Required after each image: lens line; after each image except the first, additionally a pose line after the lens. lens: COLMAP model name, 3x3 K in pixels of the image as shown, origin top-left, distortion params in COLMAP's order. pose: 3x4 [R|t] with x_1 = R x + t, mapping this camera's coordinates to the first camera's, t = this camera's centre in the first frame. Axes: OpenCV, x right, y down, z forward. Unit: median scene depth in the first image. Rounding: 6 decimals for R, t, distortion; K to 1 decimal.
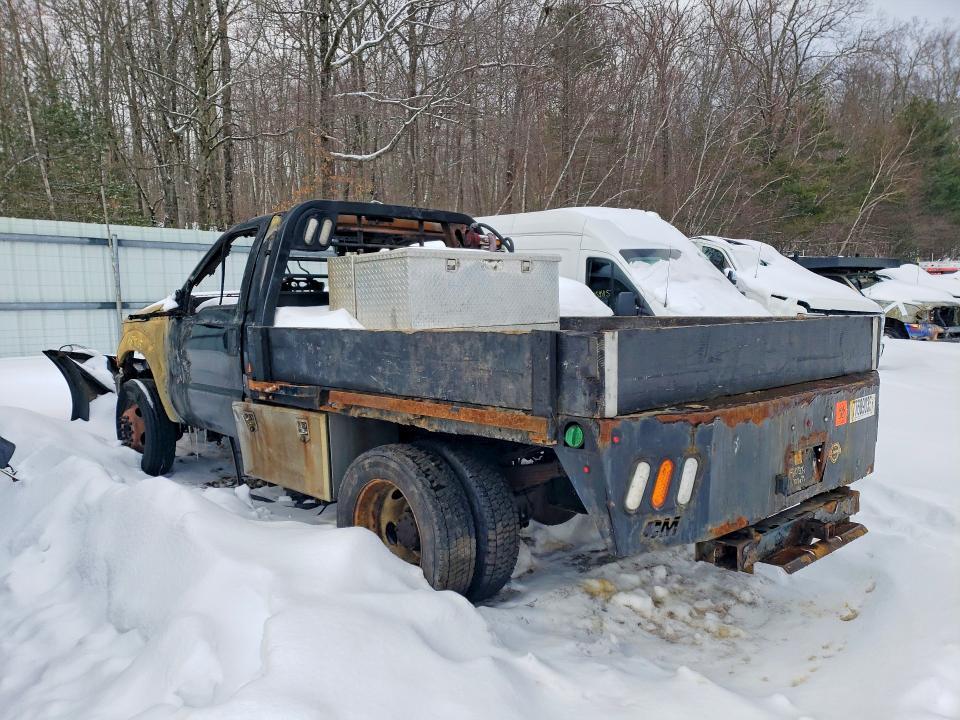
lens RADIAL K [[764.9, 0, 478.8], [0, 764.9, 361.3], [0, 0, 1]] dist [0.014321, 0.007330]
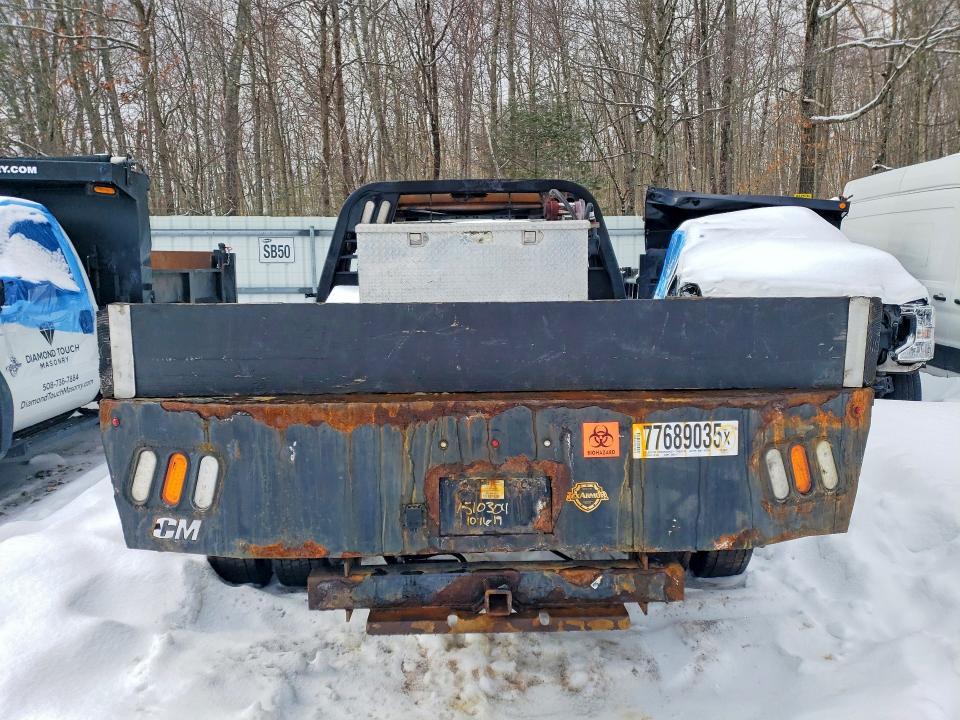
lens RADIAL K [[764.9, 0, 479.2], [0, 764.9, 360.9], [0, 0, 1]] dist [0.014321, 0.007330]
pose [[0.745281, 0.060077, -0.664039, 0.658731], [-0.046893, 0.998189, 0.037678, -0.016117], [0.665100, 0.003058, 0.746748, 0.347628]]
